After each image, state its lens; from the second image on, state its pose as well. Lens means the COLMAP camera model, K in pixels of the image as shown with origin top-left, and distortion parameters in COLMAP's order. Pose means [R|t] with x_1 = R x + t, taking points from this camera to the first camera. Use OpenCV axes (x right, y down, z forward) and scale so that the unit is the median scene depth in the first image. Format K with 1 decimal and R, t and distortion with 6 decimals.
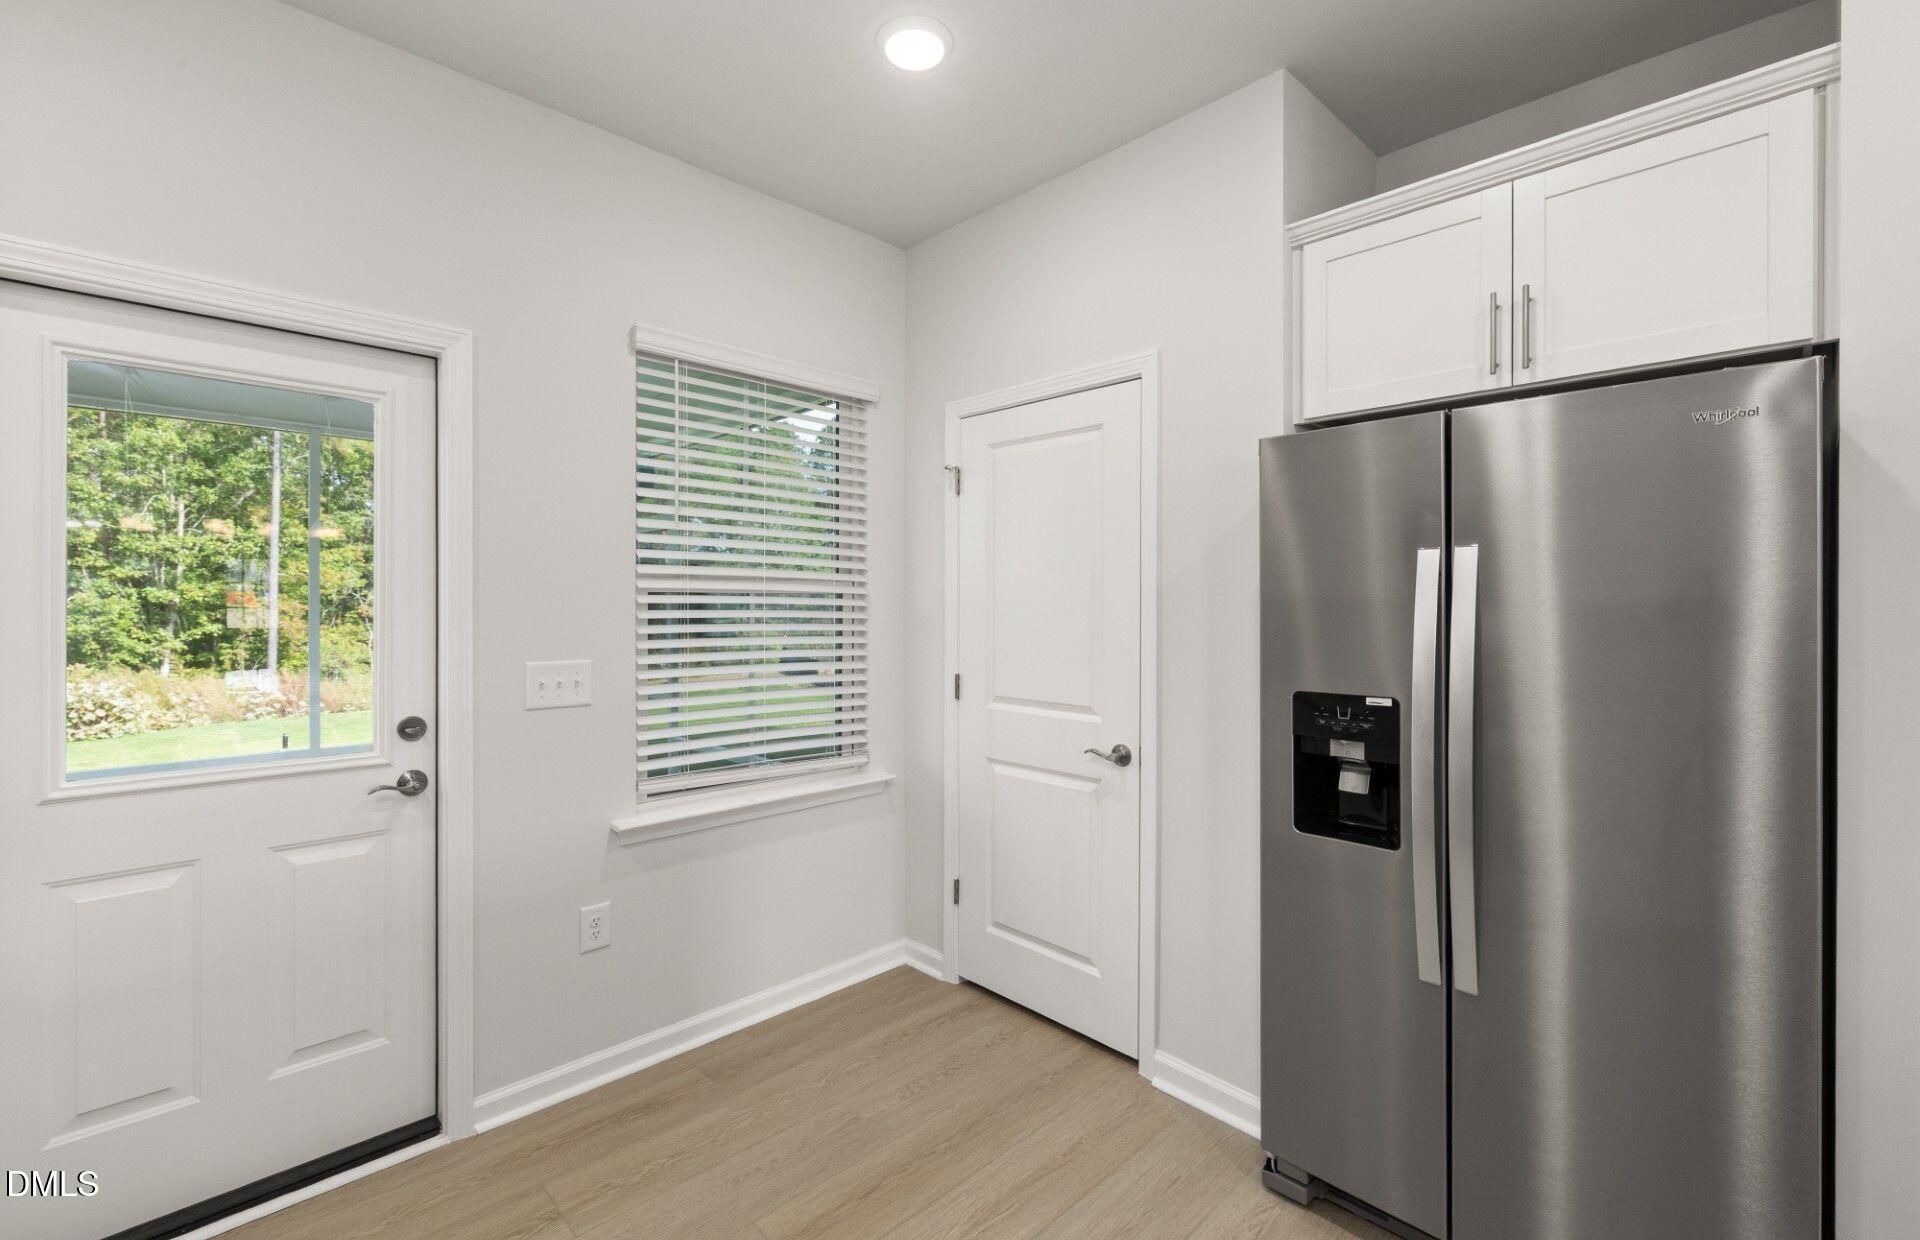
lens RADIAL K [[817.3, 0, 965.0], [0, 817.3, 611.3], [0, 0, 1]] dist [-0.003181, -0.000204]
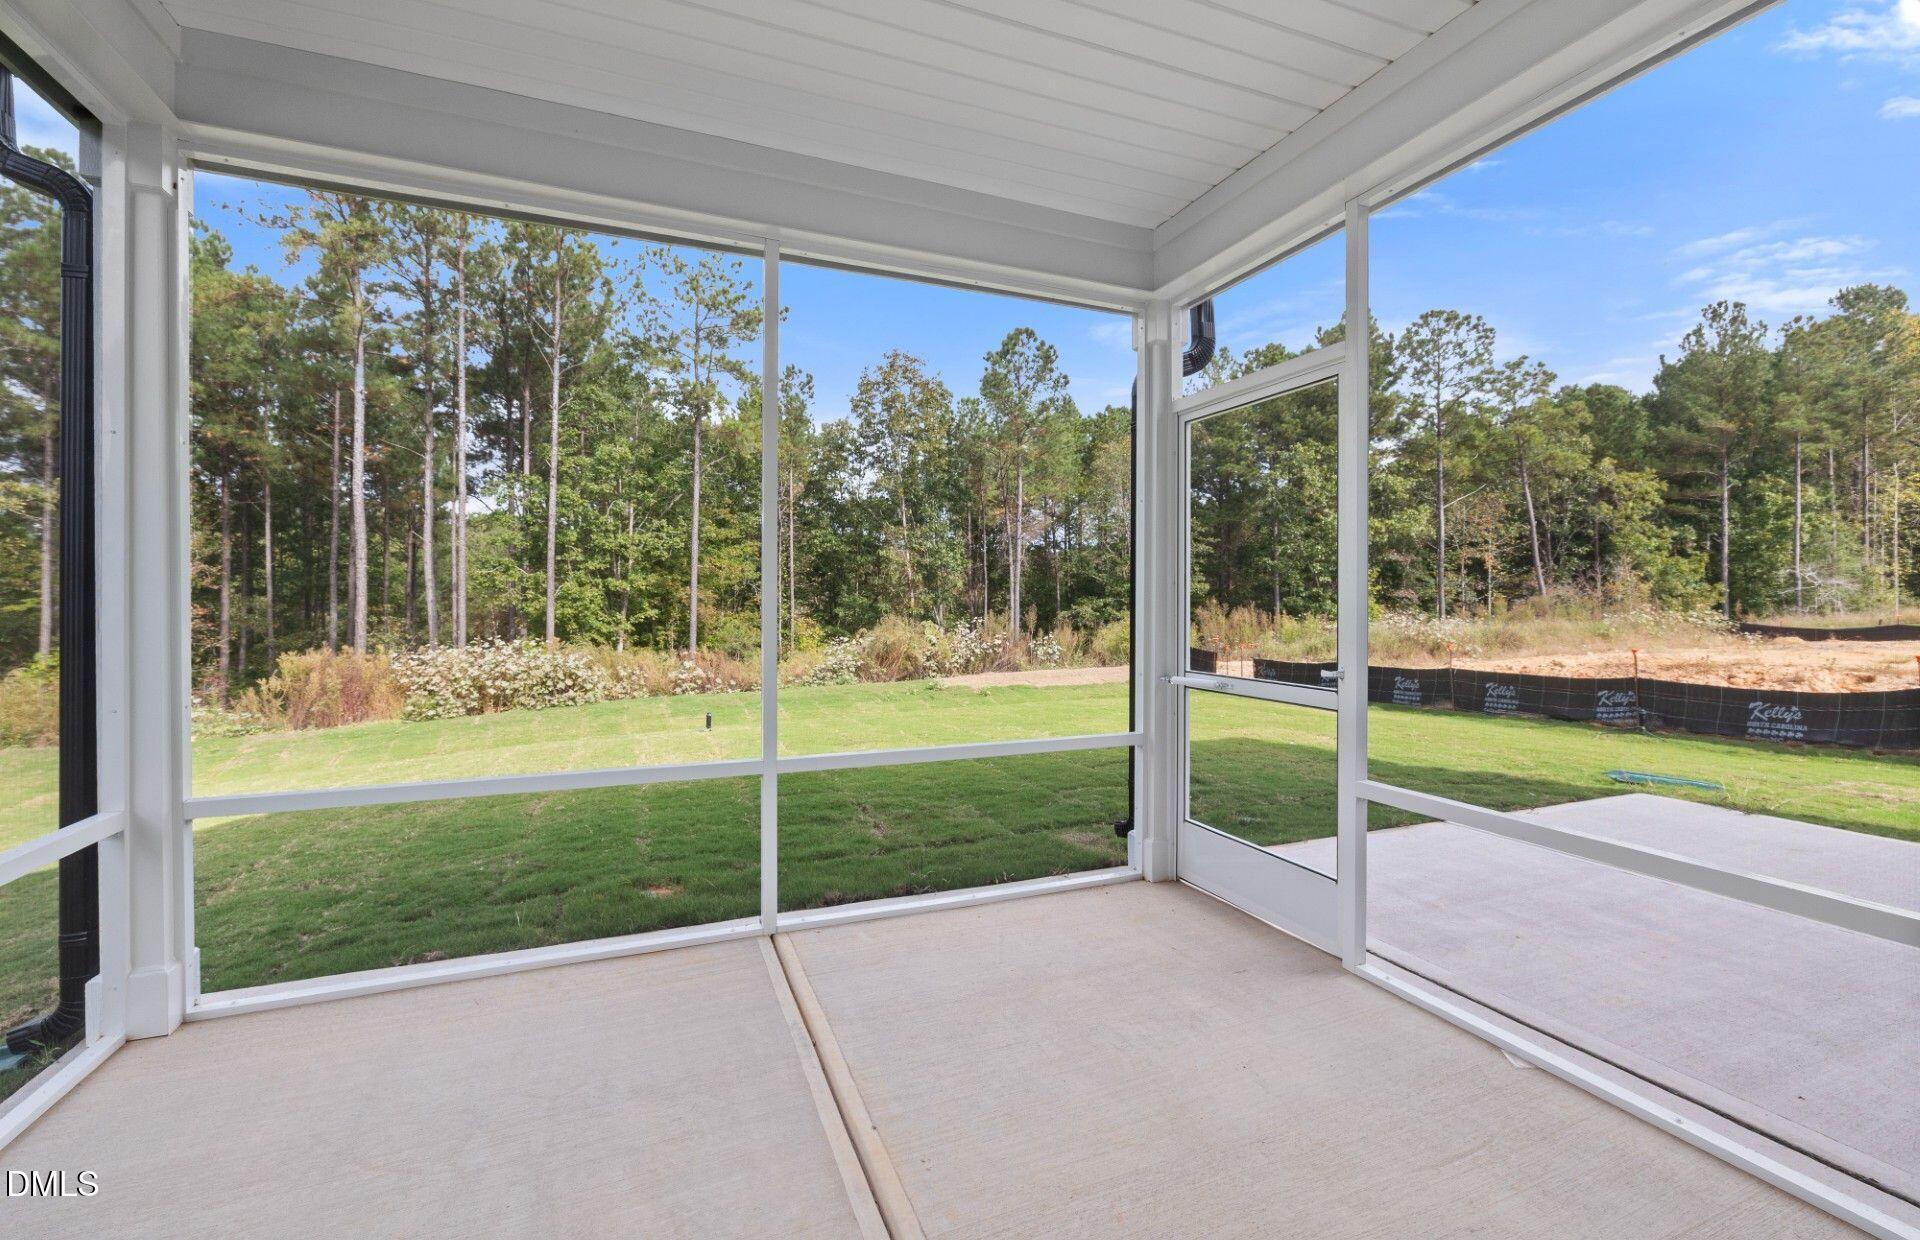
lens RADIAL K [[817.3, 0, 954.0], [0, 817.3, 605.9], [0, 0, 1]] dist [-0.003181, -0.000204]
pose [[0.923914, 0.004960, -0.382567, -0.080613], [-0.005718, 0.999983, -0.000844, 0.009854], [0.382557, 0.002967, 0.923927, 0.089752]]
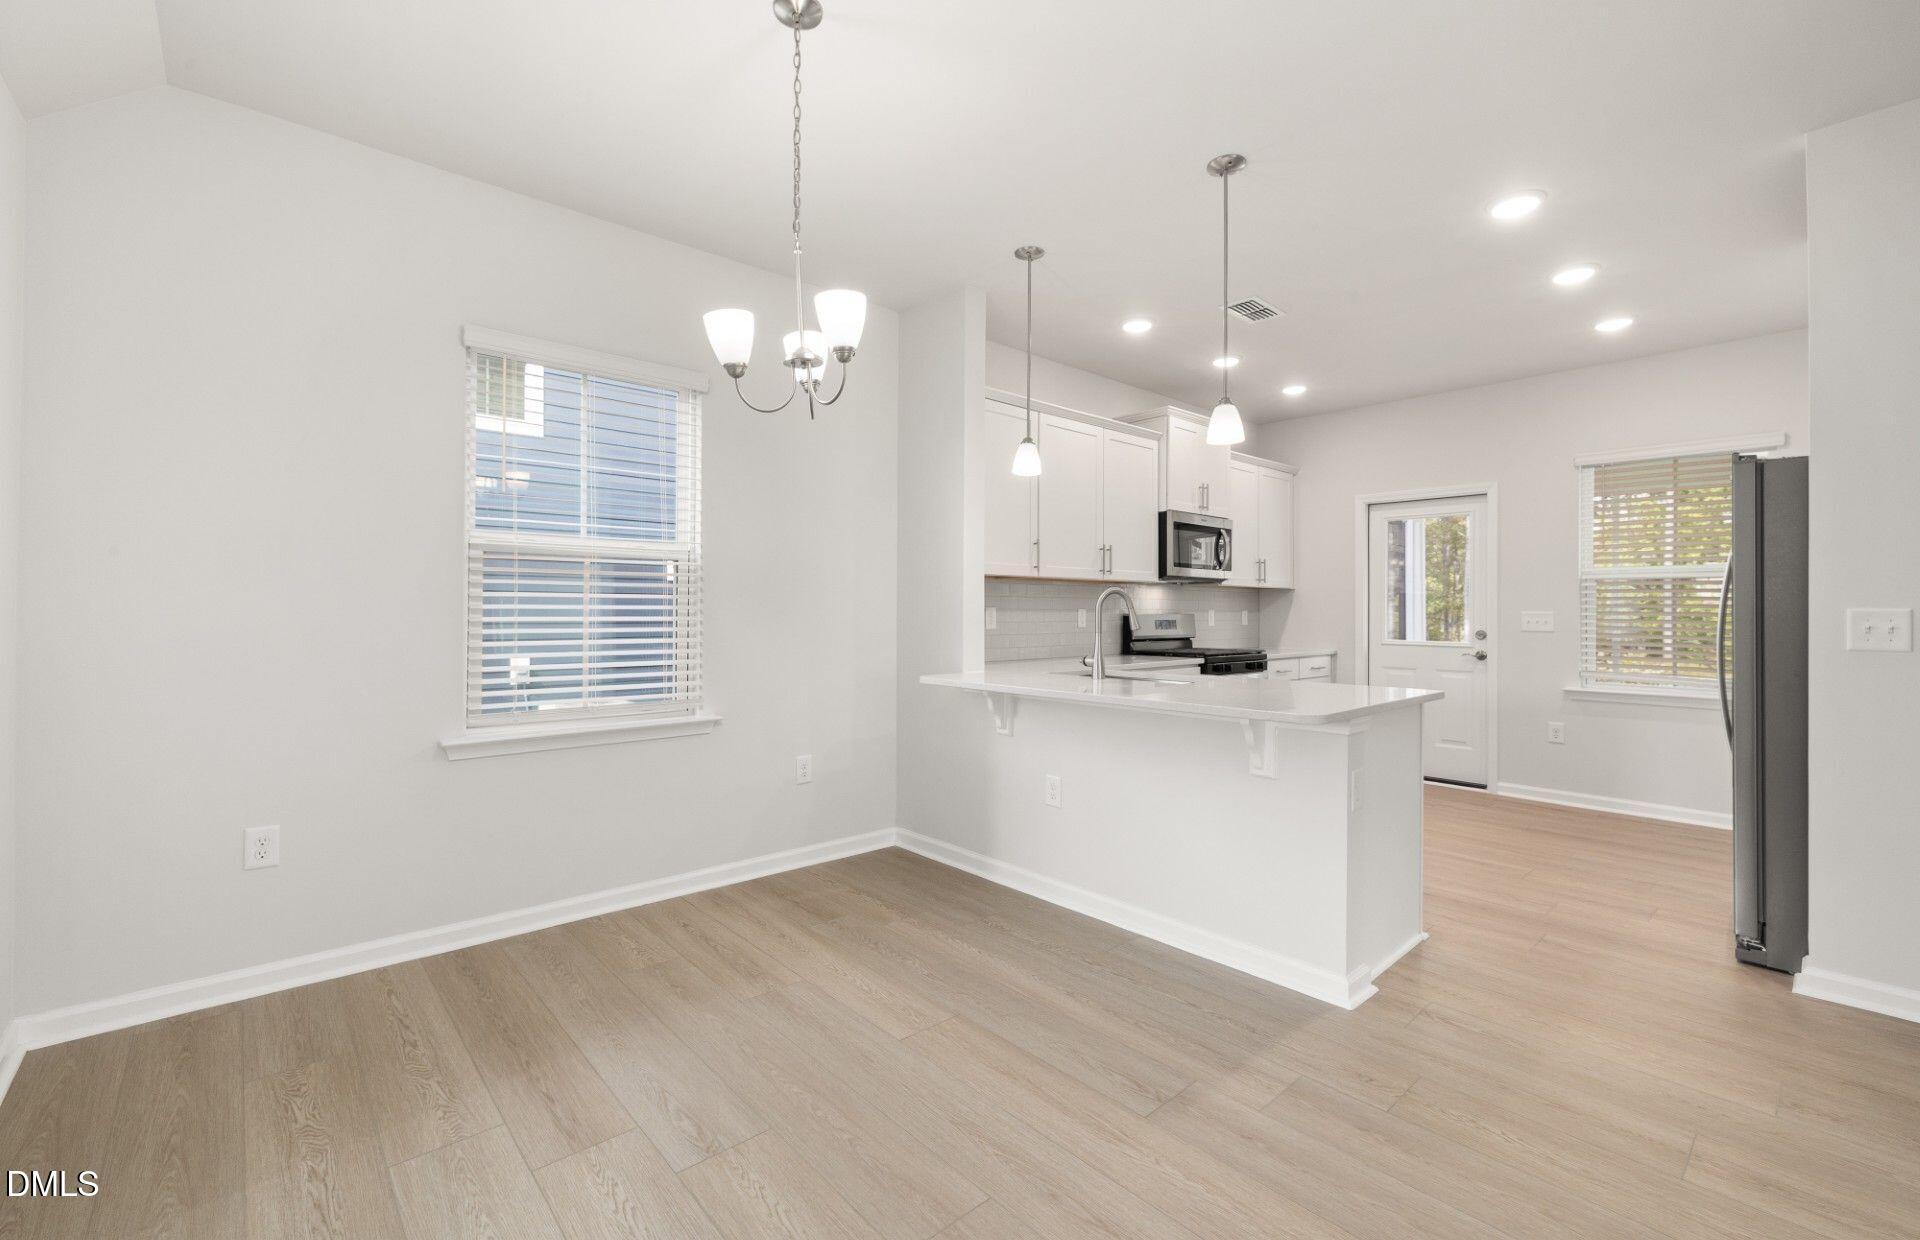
lens RADIAL K [[817.3, 0, 947.7], [0, 817.3, 613.4], [0, 0, 1]] dist [-0.003181, -0.000204]
pose [[-0.034666, 0.002224, -0.999396, 0.133457], [-0.009939, 0.999947, 0.002570, 0.005401], [0.999350, 0.010022, -0.034642, -0.042391]]
